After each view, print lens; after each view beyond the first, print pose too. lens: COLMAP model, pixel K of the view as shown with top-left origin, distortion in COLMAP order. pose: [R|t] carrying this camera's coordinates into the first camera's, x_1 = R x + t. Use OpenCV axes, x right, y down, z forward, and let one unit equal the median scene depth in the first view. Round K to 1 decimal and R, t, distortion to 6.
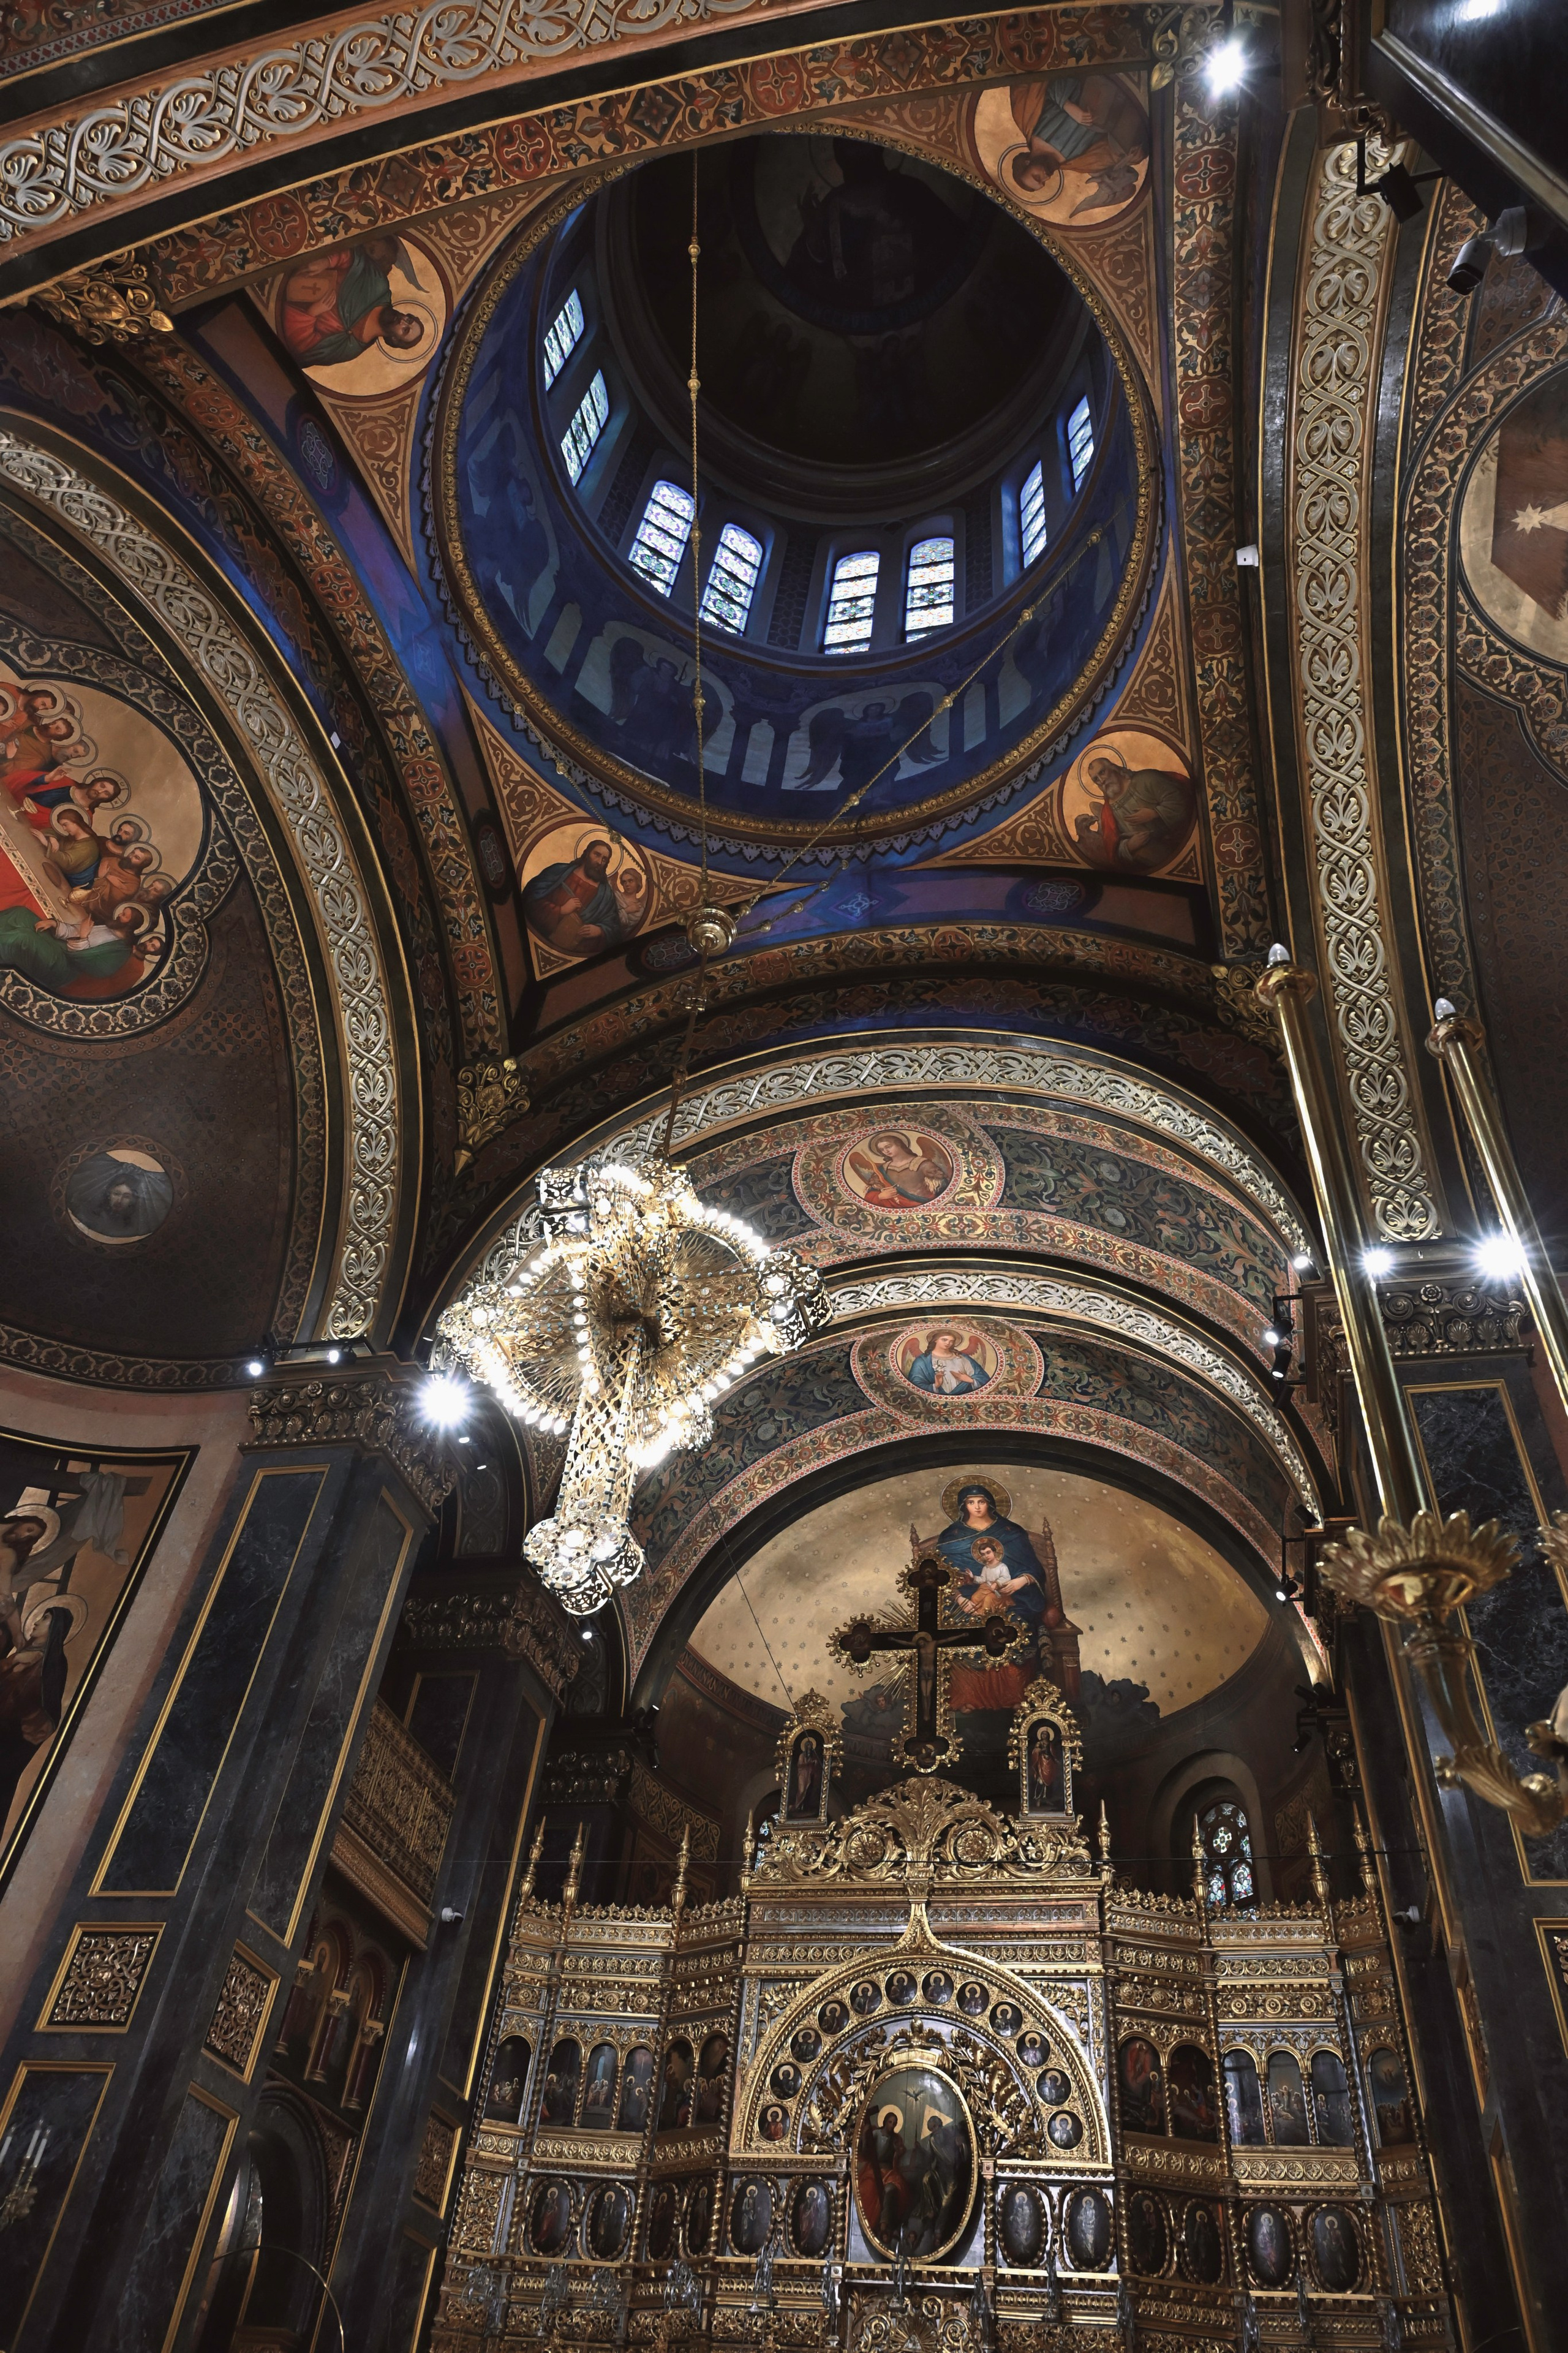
lens RADIAL K [[1466.9, 0, 784.0], [0, 1466.9, 1176.5], [0, 0, 1]] dist [-0.000730, -0.003977]
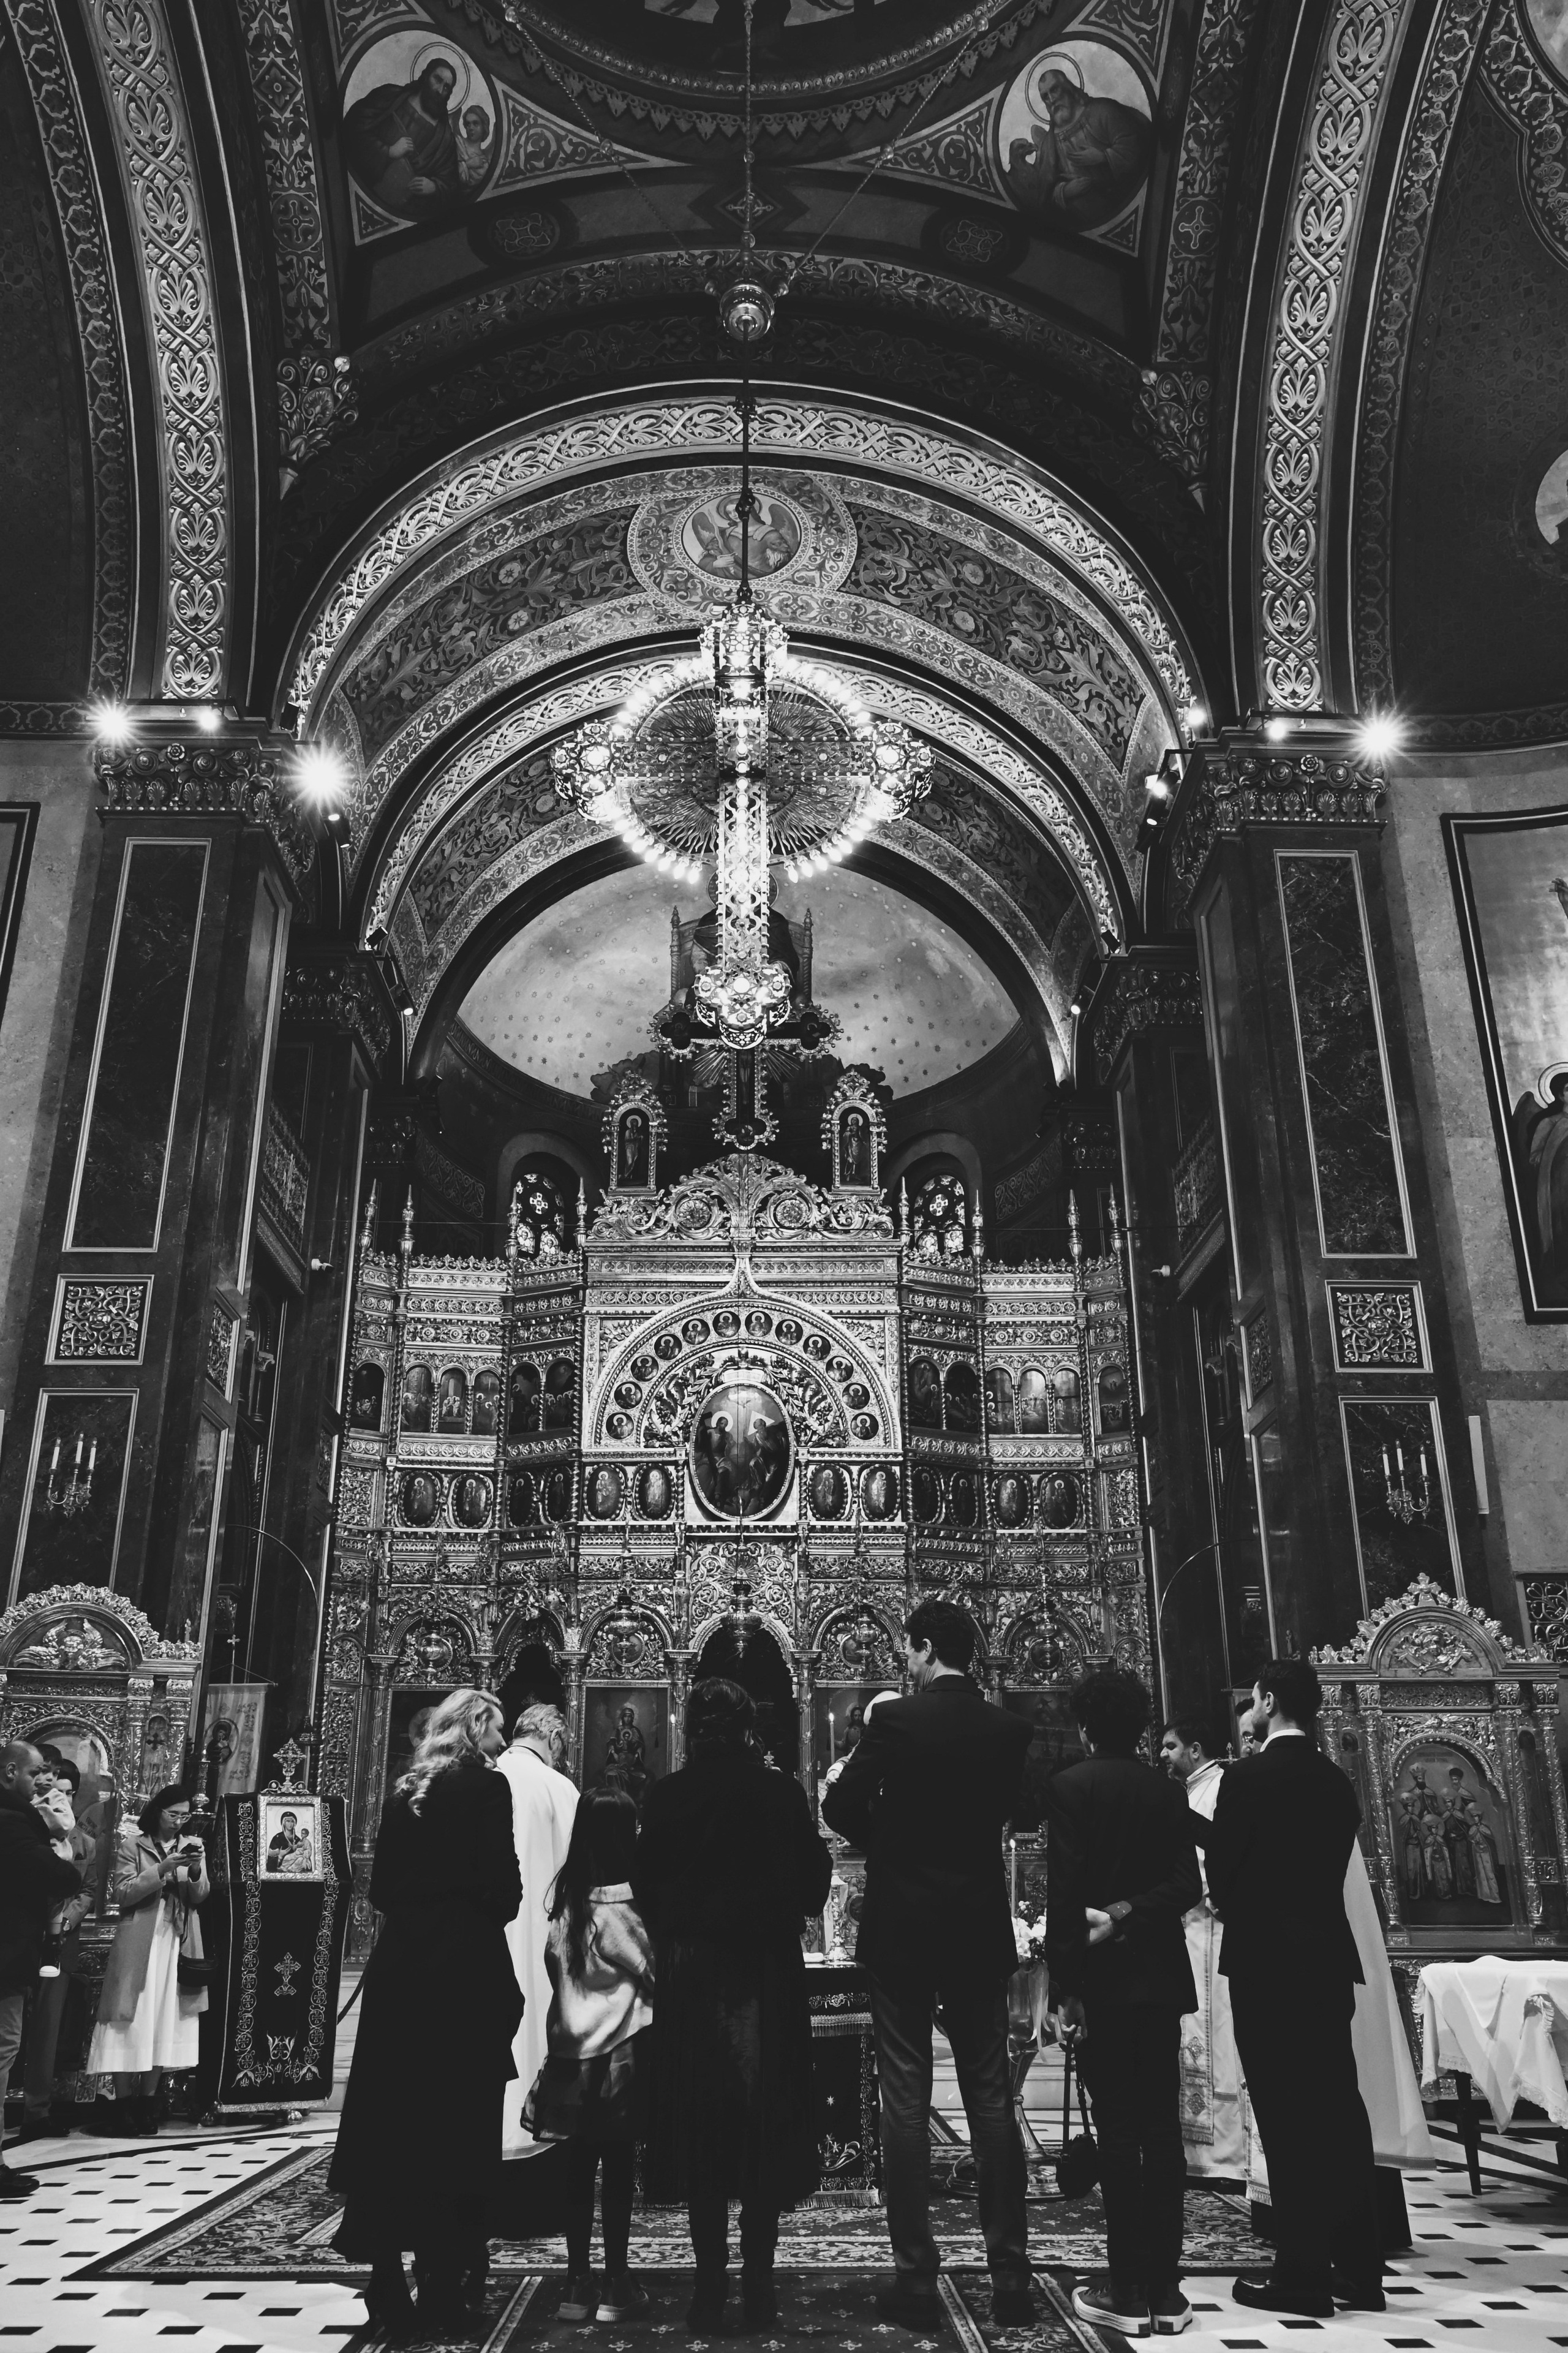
lens RADIAL K [[1619.7, 0, 784.0], [0, 1619.7, 1176.5], [0, 0, 1]] dist [0.004709, -0.006056]
pose [[0.967166, 0.020794, 0.253292, -0.180288], [-0.121905, 0.912465, 0.390572, -0.048417], [-0.222998, -0.408626, 0.885040, -0.078371]]
